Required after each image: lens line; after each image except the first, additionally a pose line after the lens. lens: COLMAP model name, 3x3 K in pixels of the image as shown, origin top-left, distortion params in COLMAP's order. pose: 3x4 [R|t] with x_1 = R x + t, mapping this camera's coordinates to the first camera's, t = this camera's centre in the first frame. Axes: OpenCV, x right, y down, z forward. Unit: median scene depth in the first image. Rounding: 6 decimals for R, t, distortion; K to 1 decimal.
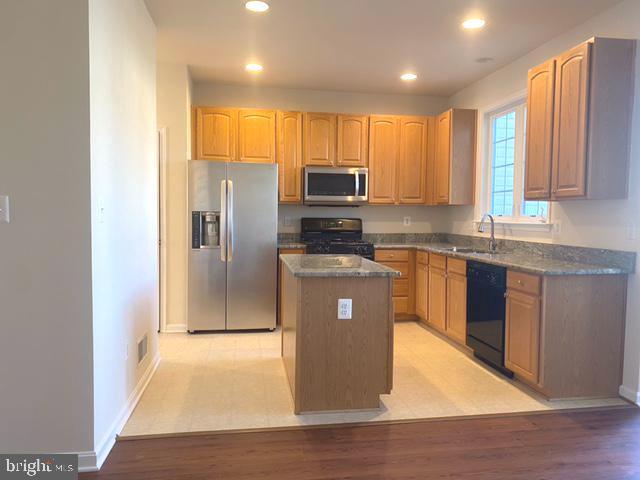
lens RADIAL K [[487.5, 0, 320.9], [0, 487.5, 240.5], [0, 0, 1]] dist [0.039274, -0.012922]
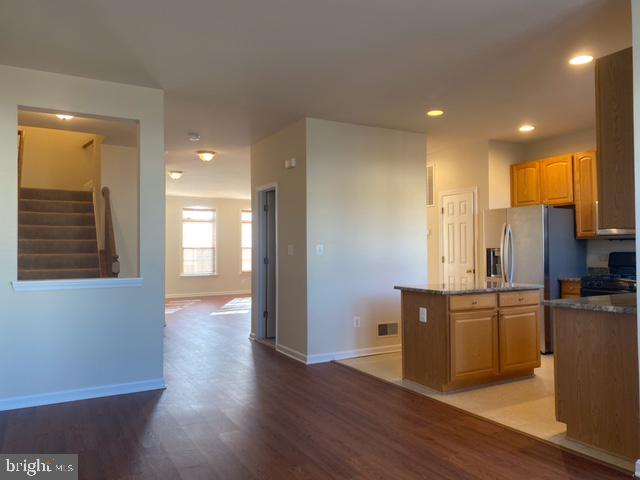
lens RADIAL K [[487.5, 0, 321.8], [0, 487.5, 239.8], [0, 0, 1]] dist [0.039274, -0.012922]
pose [[0.330258, -0.037974, -0.943127, 1.253810], [-0.036216, 0.997945, -0.052863, 0.004261], [0.943196, 0.051615, 0.328204, 0.210587]]
